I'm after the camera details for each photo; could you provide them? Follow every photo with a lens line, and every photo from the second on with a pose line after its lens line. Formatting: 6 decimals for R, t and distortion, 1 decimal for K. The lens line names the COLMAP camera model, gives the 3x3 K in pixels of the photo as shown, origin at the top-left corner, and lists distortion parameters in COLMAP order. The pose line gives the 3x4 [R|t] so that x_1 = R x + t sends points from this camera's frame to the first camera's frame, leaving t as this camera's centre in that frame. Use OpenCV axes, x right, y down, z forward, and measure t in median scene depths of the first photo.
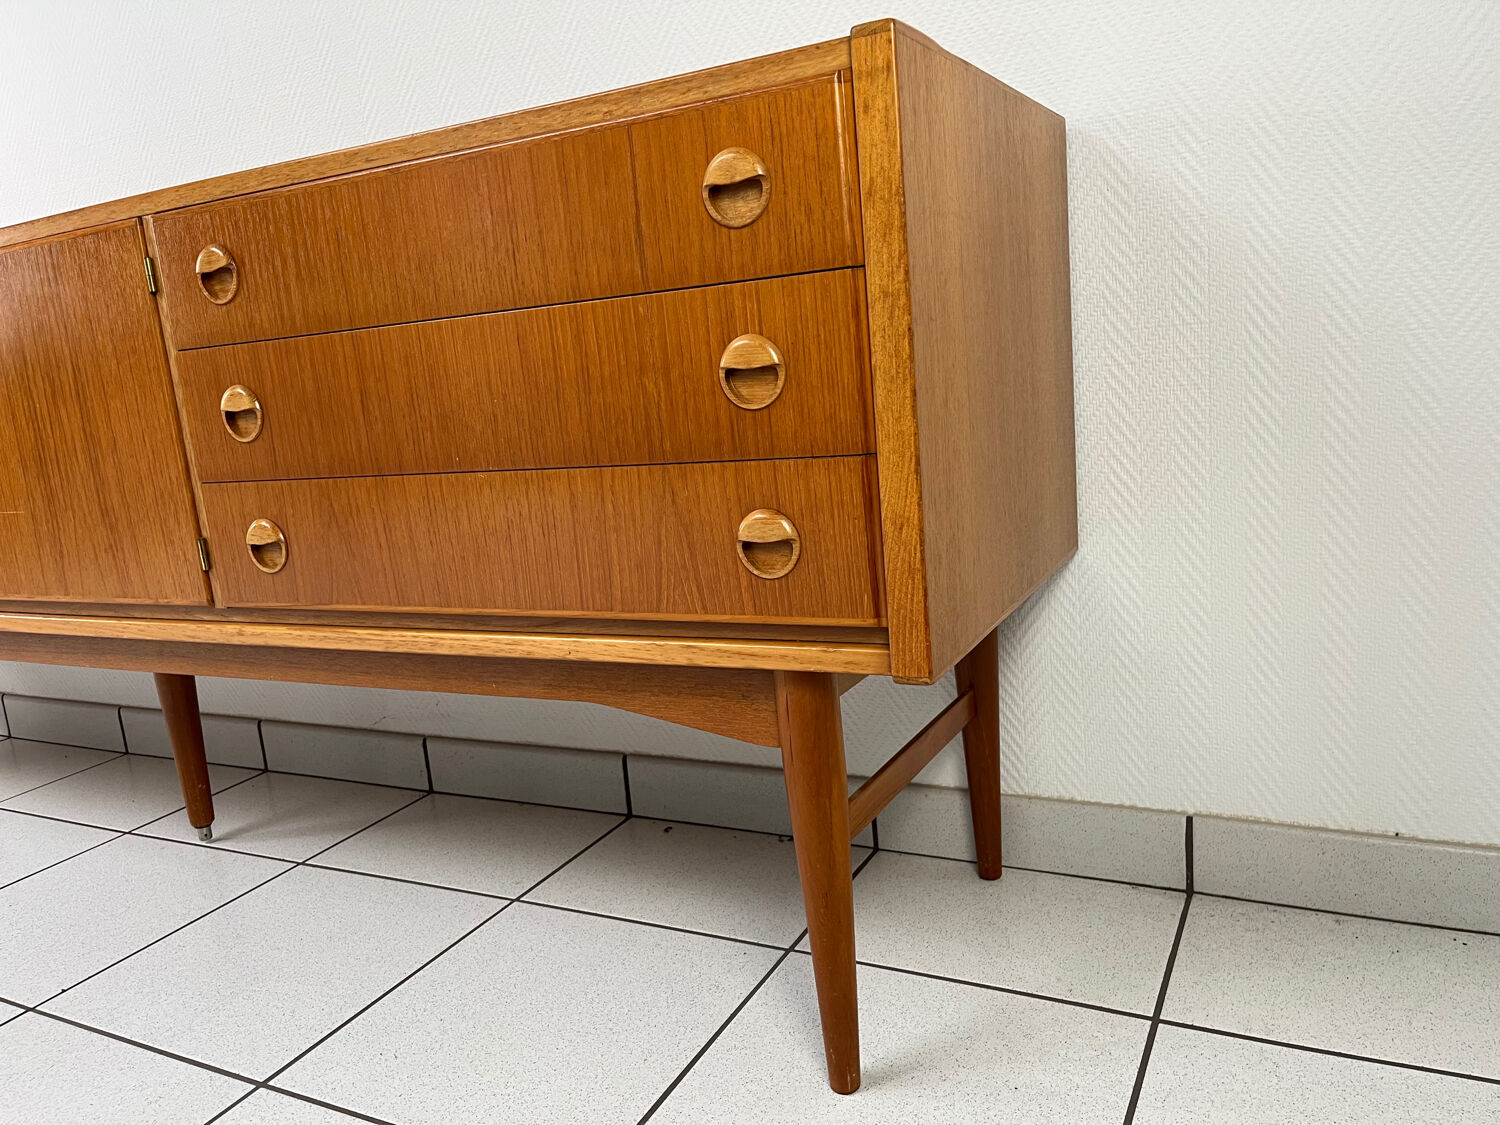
lens RADIAL K [[1138.7, 0, 757.1], [0, 1138.7, 573.7], [0, 0, 1]] dist [0.063164, -0.088114]
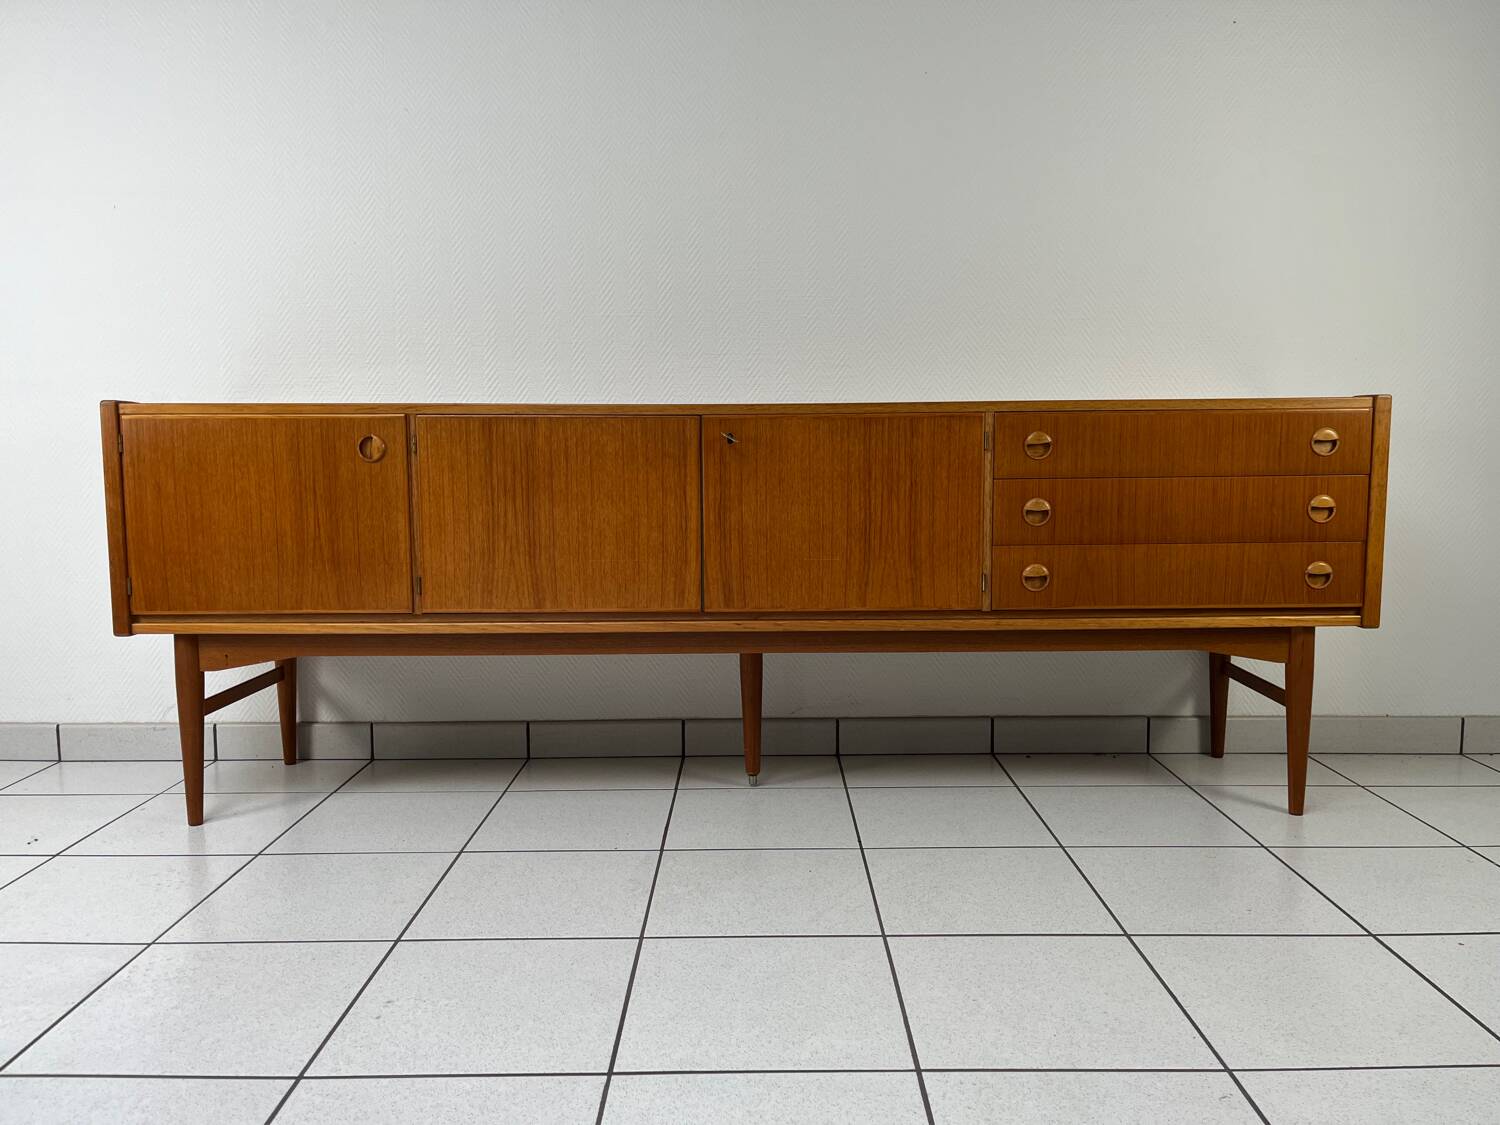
lens RADIAL K [[1138.7, 0, 760.5], [0, 1138.7, 557.5], [0, 0, 1]] dist [0.063164, -0.088114]
pose [[0.885558, 0.037851, 0.462983, -1.770742], [0.017493, 0.993250, -0.114663, 0.160773], [-0.464199, 0.109640, 0.878919, -0.533500]]
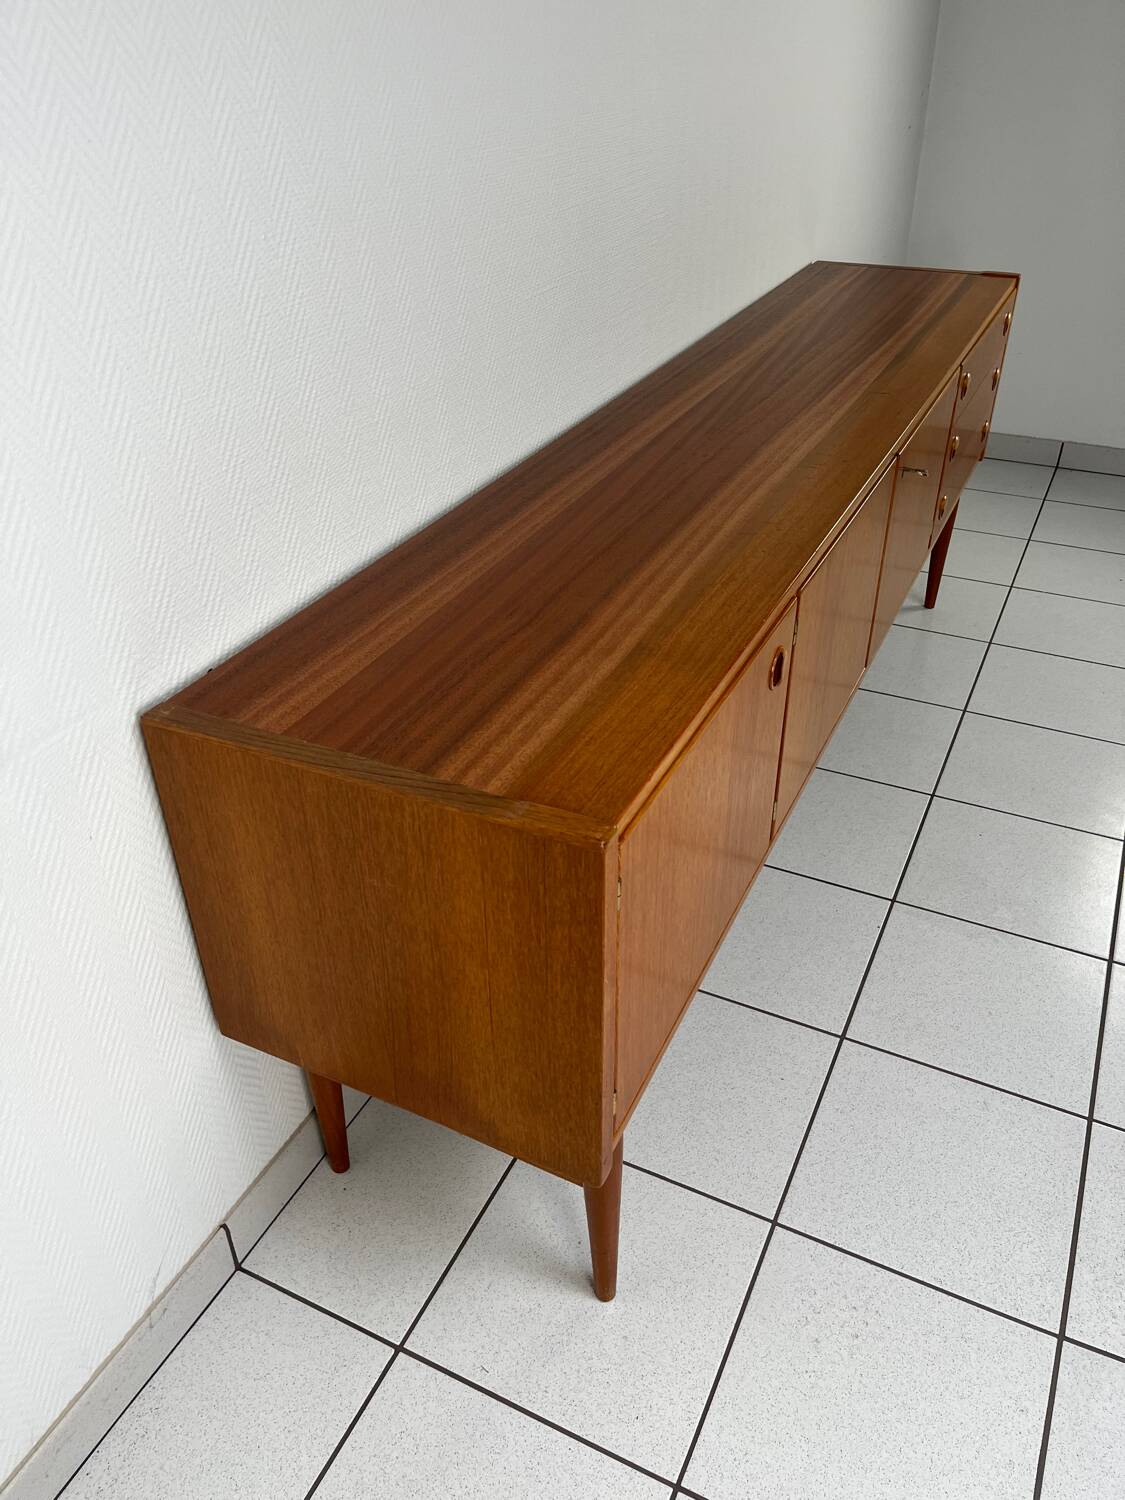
lens RADIAL K [[1138.7, 0, 560.5], [0, 1138.7, 767.9], [0, 0, 1]] dist [0.063164, -0.088114]
pose [[-0.019326, -0.486005, 0.873743, -2.575875], [0.211213, 0.852198, 0.478693, -0.806032], [-0.977249, 0.193797, 0.086181, 1.620194]]
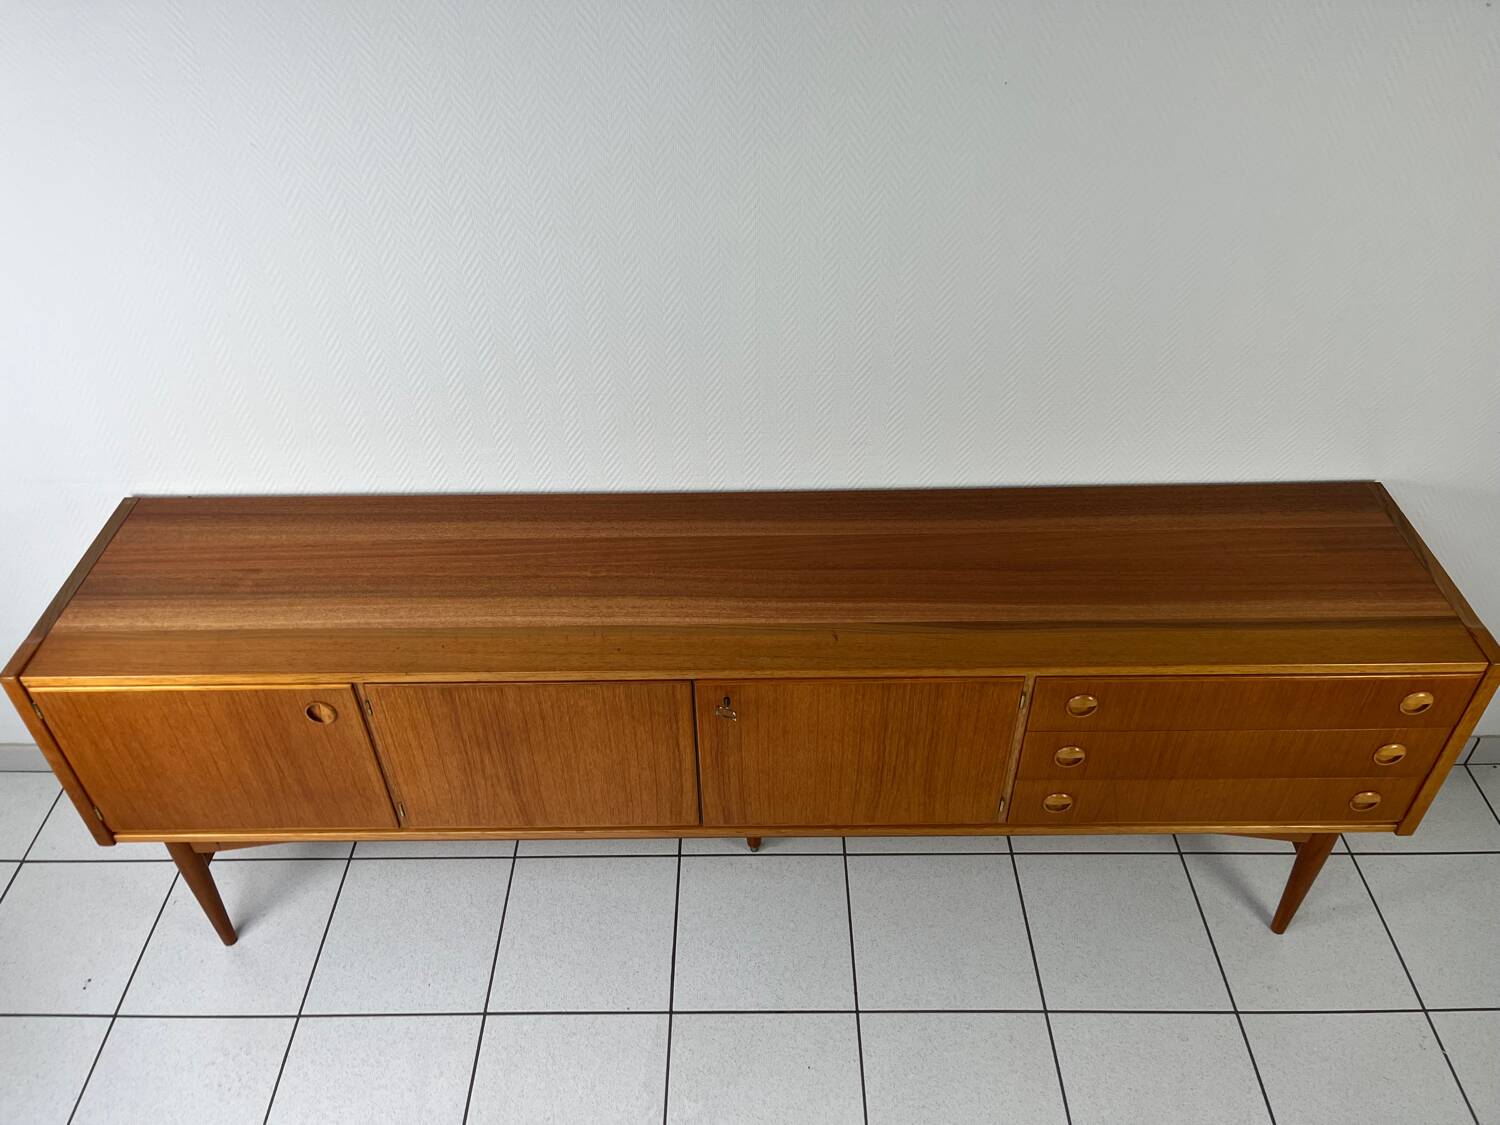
lens RADIAL K [[1138.7, 0, 739.8], [0, 1138.7, 560.5], [0, 0, 1]] dist [0.063164, -0.088114]
pose [[0.890785, -0.231285, 0.391164, -1.519783], [0.028635, 0.887647, 0.459633, -1.241283], [-0.453522, -0.398233, 0.797326, -0.095269]]
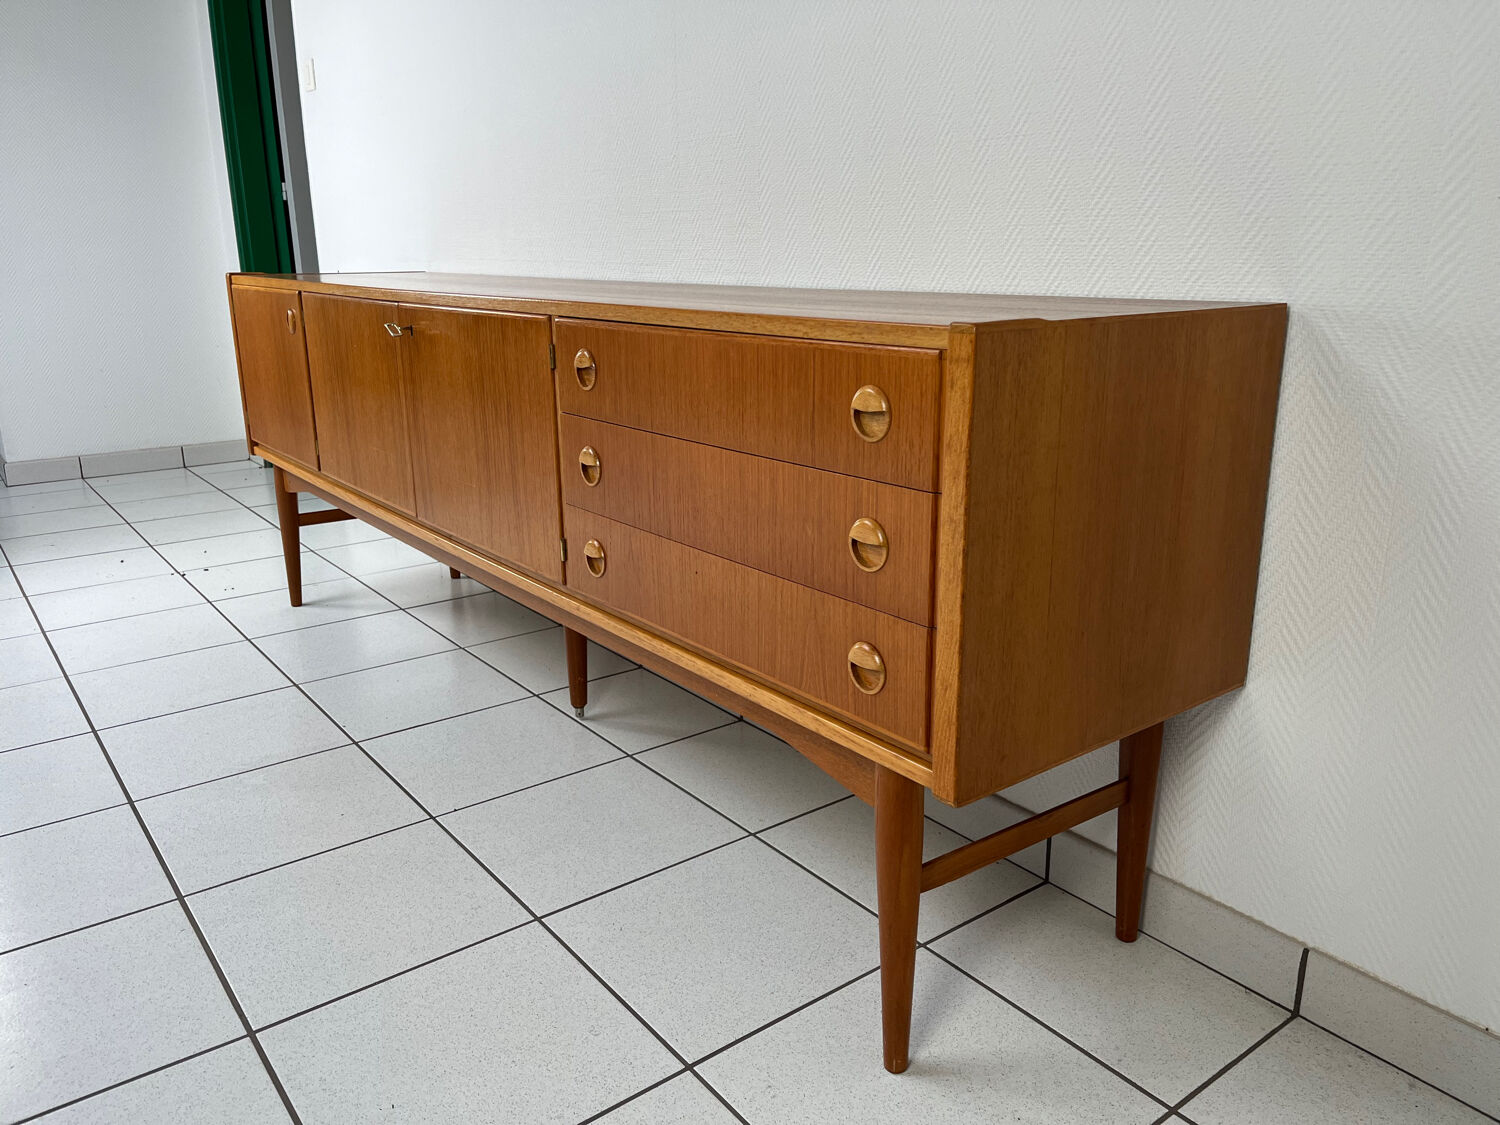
lens RADIAL K [[1138.7, 0, 763.0], [0, 1138.7, 555.3], [0, 0, 1]] dist [0.063164, -0.088114]
pose [[0.902036, 0.191444, -0.386887, 0.299823], [-0.155737, 0.980242, 0.121951, -0.229998], [0.402589, -0.049752, 0.914028, -0.197392]]
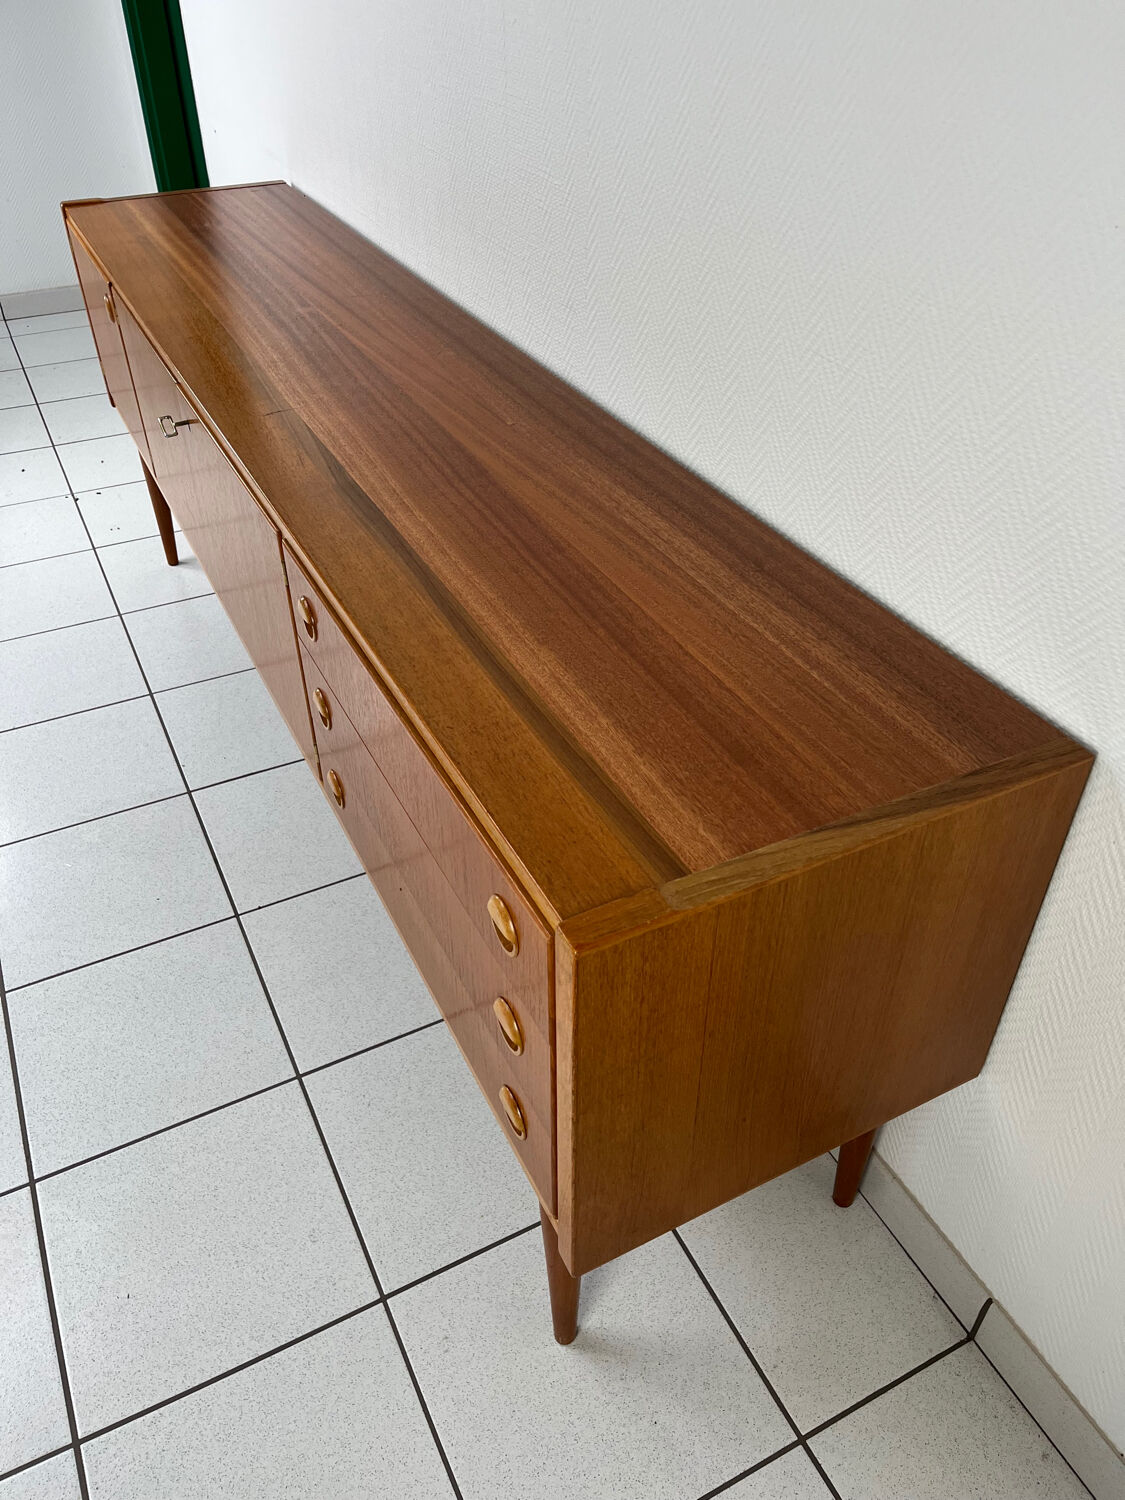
lens RADIAL K [[1138.7, 0, 574.9], [0, 1138.7, 757.4], [0, 0, 1]] dist [0.063164, -0.088114]
pose [[0.808441, 0.431528, -0.400258, 0.311575], [-0.188852, 0.834271, 0.518003, -0.792701], [0.557457, -0.343185, 0.755954, 0.161662]]
